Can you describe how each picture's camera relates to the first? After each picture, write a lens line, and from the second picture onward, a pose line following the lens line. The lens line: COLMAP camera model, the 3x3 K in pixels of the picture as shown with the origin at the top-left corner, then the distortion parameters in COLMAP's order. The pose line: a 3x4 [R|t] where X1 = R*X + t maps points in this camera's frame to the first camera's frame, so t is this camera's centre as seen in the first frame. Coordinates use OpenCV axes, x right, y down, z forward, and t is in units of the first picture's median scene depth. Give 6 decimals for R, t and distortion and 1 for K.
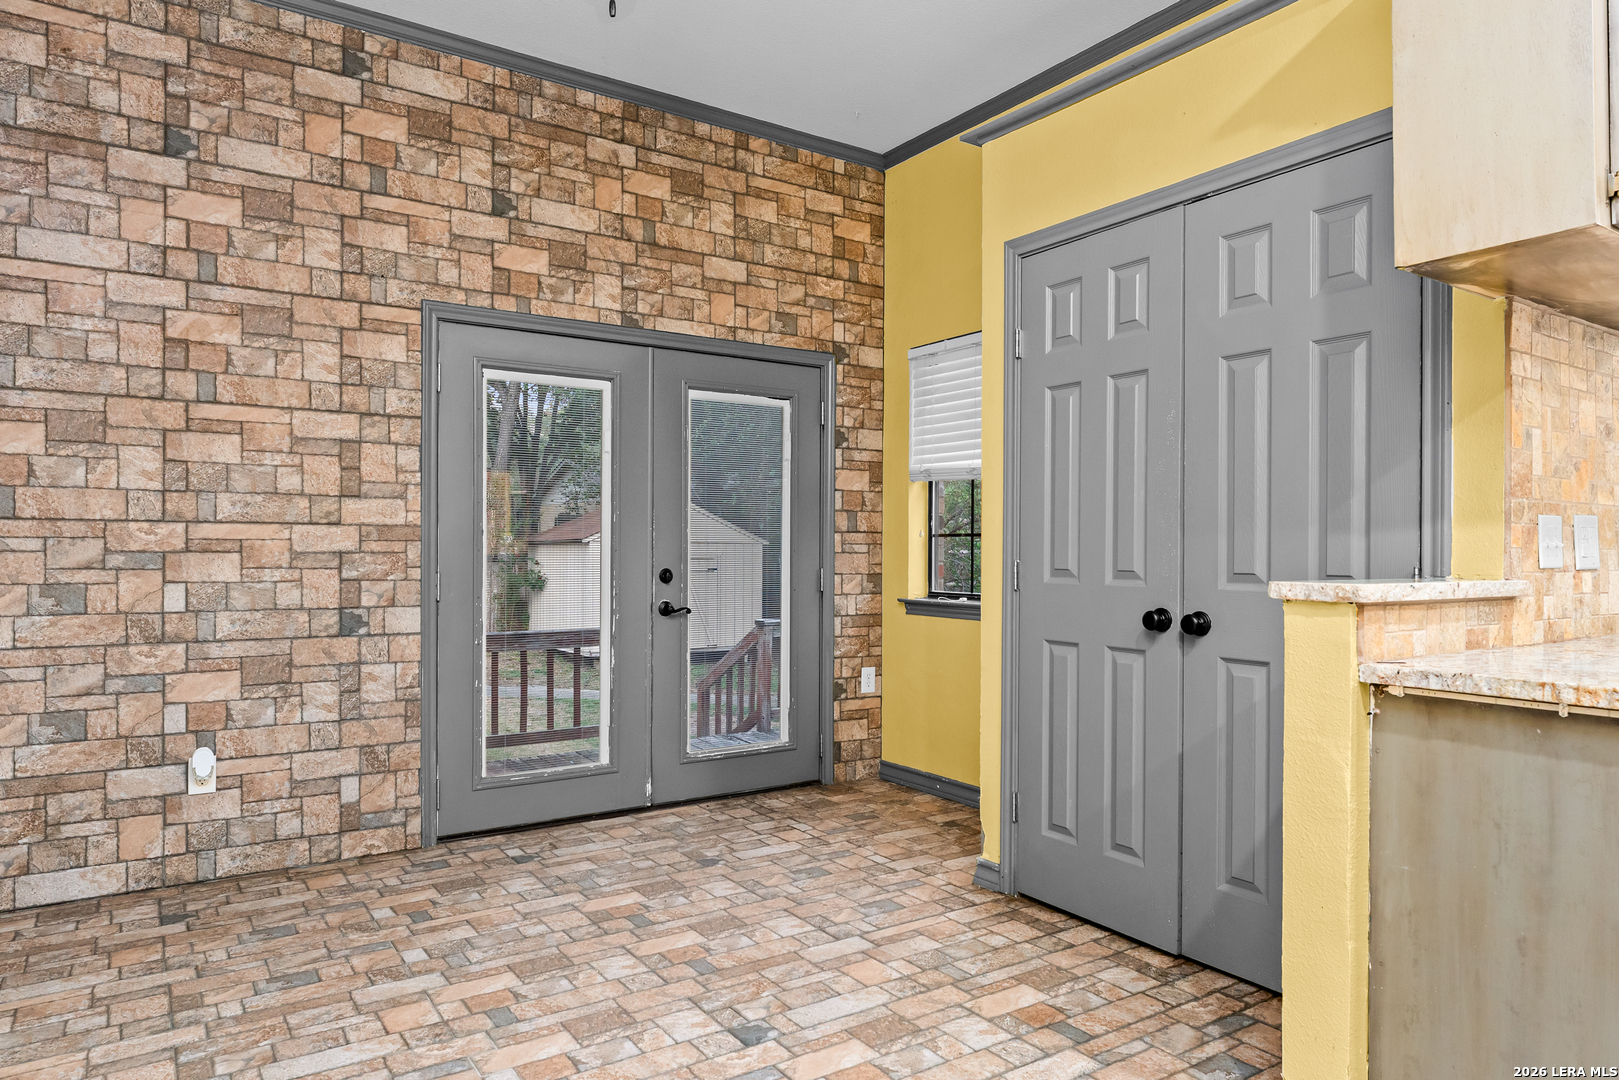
lens RADIAL K [[1018.7, 0, 805.8], [0, 1018.7, 545.7], [0, 0, 1]] dist [0.005773, 0.000637]
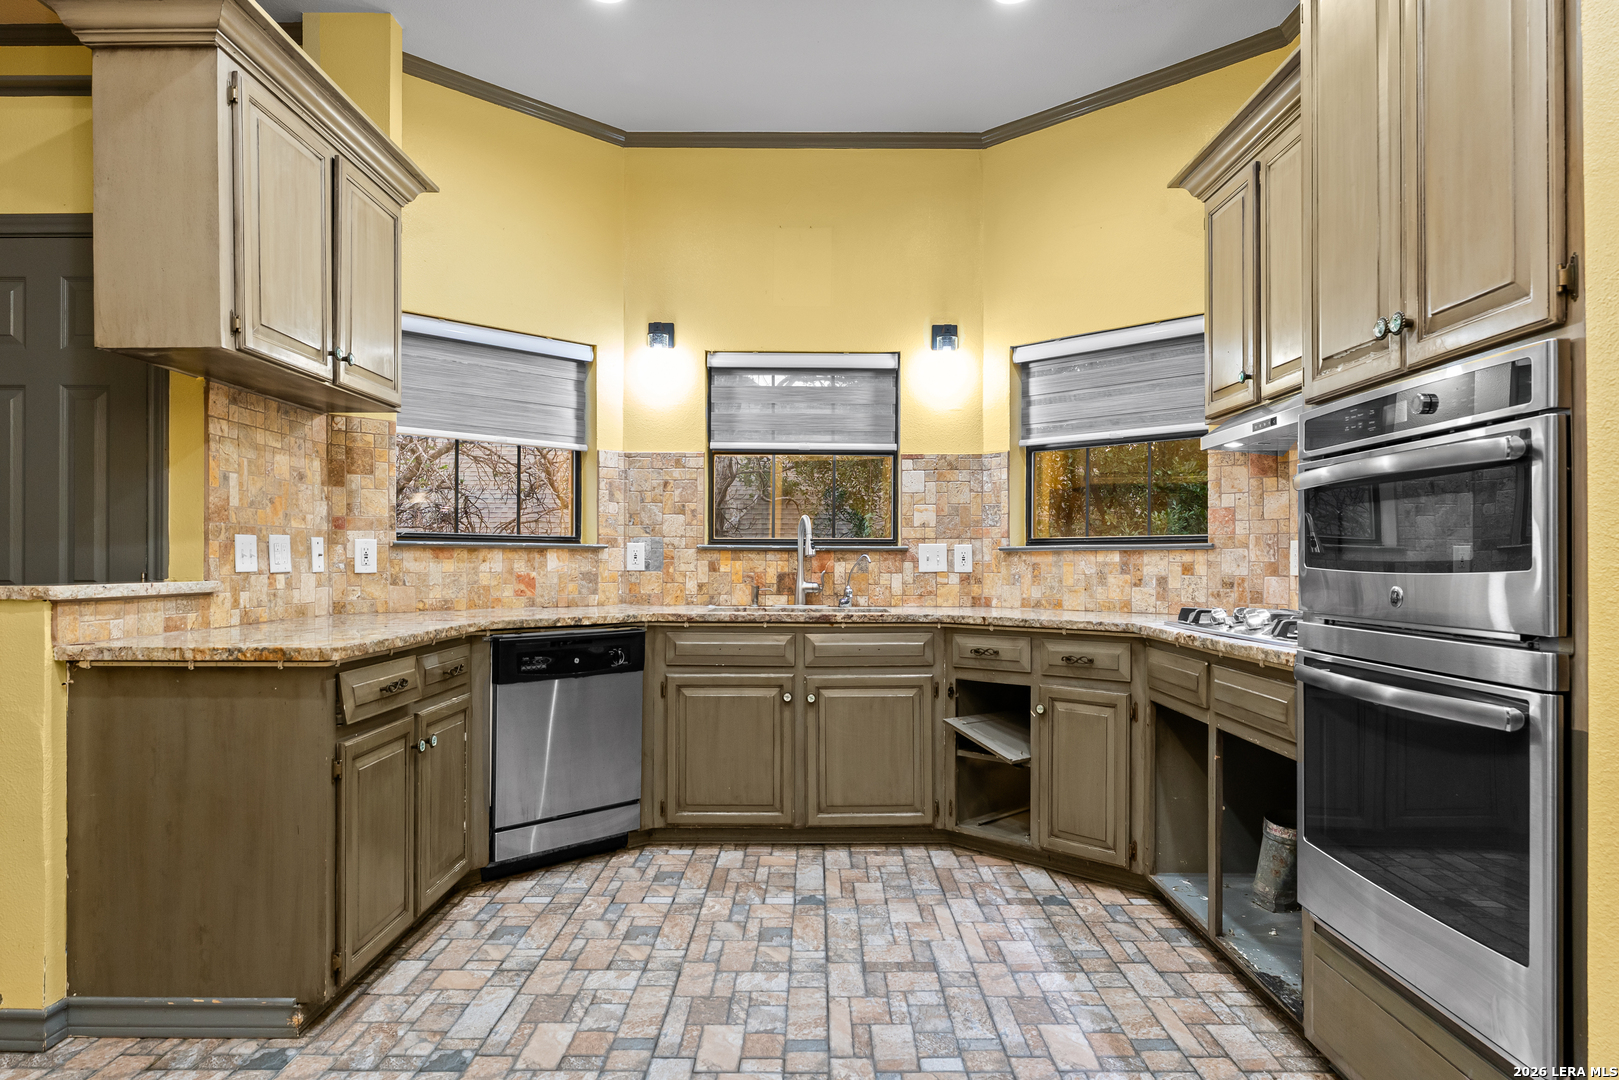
lens RADIAL K [[1018.7, 0, 810.7], [0, 1018.7, 552.4], [0, 0, 1]] dist [0.005773, 0.000637]
pose [[0.568792, 0.003153, 0.822475, 0.011317], [-0.003859, 0.999992, -0.001164, -0.007270], [-0.822472, -0.002512, 0.568800, -0.496557]]
